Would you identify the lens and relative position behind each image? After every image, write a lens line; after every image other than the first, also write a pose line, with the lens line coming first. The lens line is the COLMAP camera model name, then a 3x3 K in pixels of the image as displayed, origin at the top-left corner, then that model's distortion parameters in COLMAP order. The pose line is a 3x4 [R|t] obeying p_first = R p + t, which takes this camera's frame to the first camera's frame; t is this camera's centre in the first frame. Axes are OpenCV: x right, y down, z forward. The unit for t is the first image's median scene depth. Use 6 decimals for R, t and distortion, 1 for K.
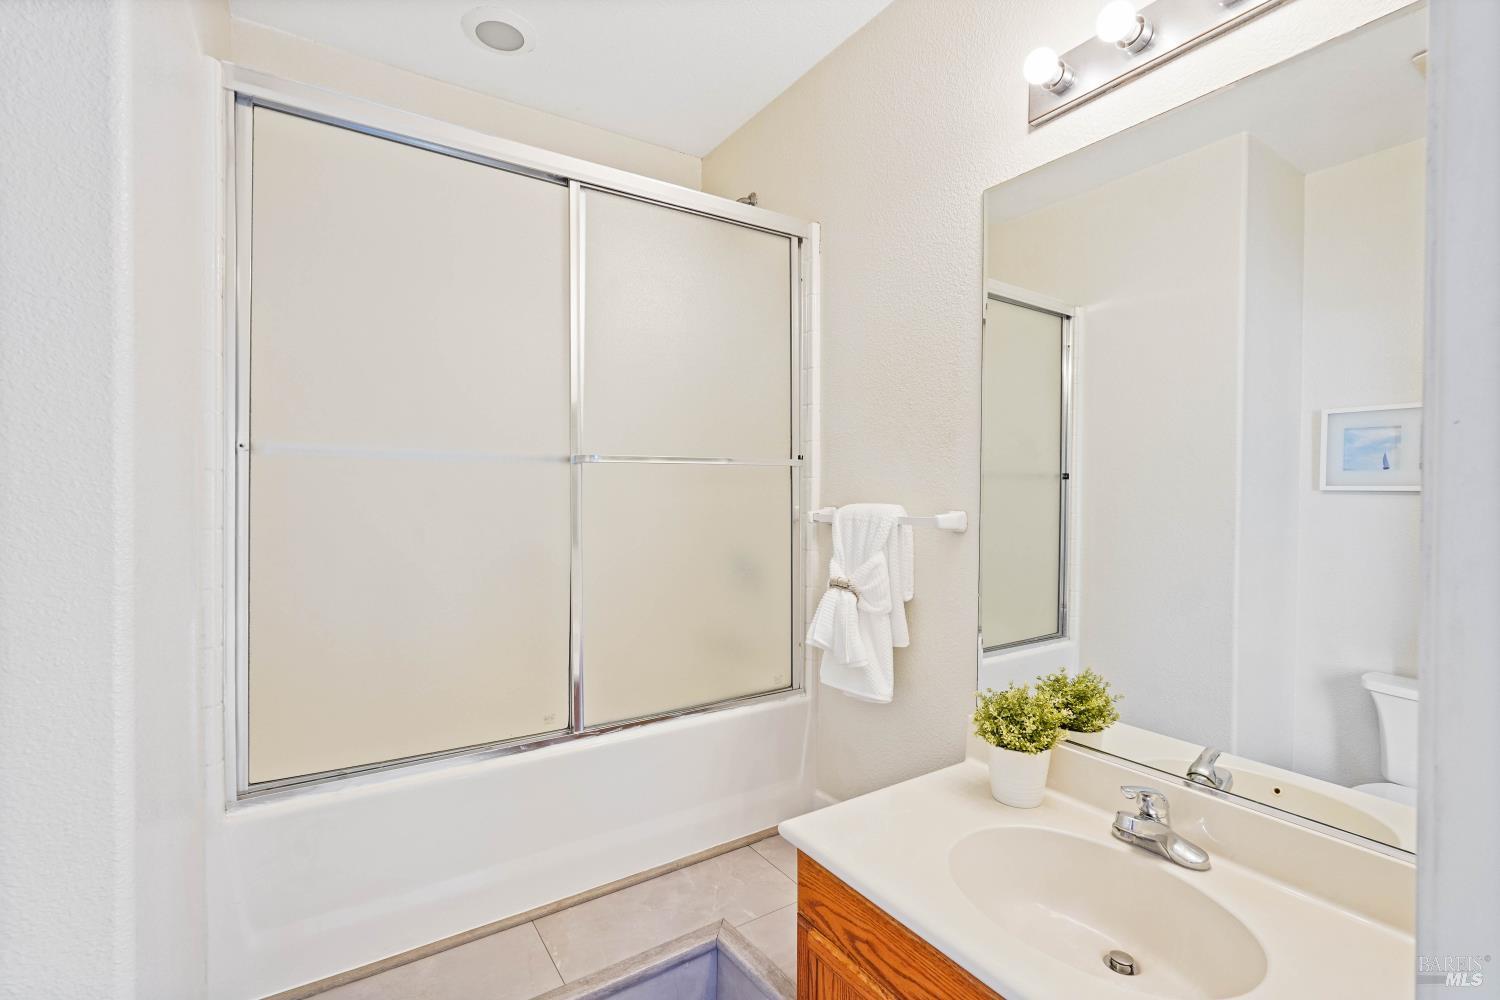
lens RADIAL K [[670.5, 0, 751.6], [0, 670.5, 500.7], [0, 0, 1]] dist [-0.015700, 0.010836]
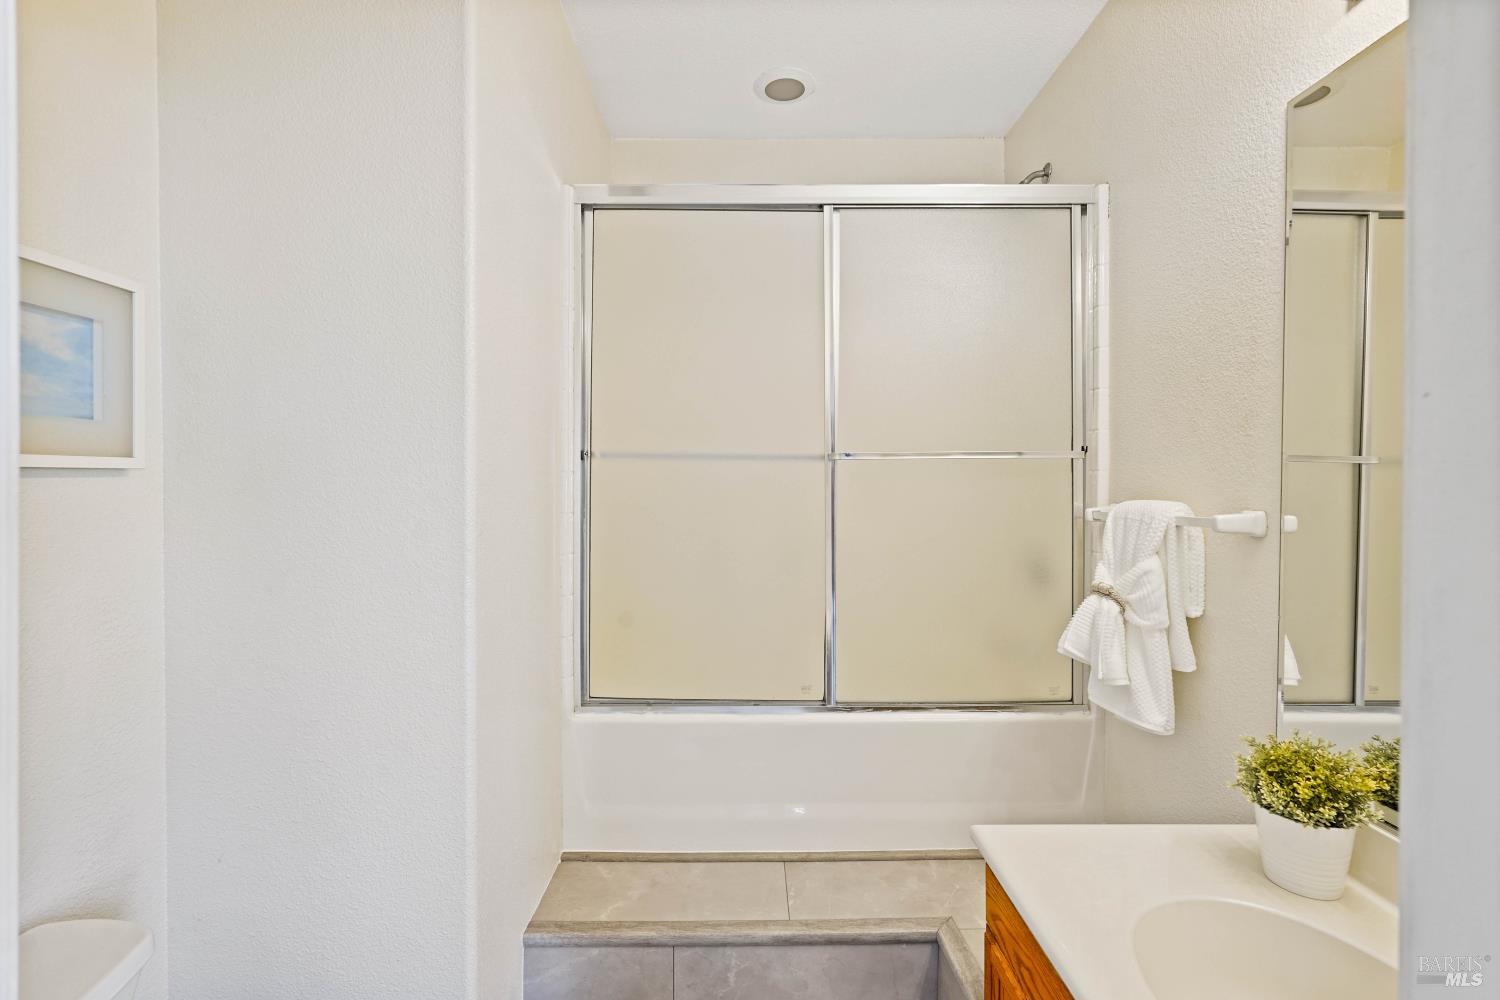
lens RADIAL K [[672.0, 0, 755.1], [0, 672.0, 494.6], [0, 0, 1]] dist [-0.005106, 0.000586]
pose [[0.842135, 0.005832, -0.539235, 0.227649], [-0.006327, 0.999980, 0.000934, -0.000708], [0.539229, 0.002626, 0.842155, 0.001971]]
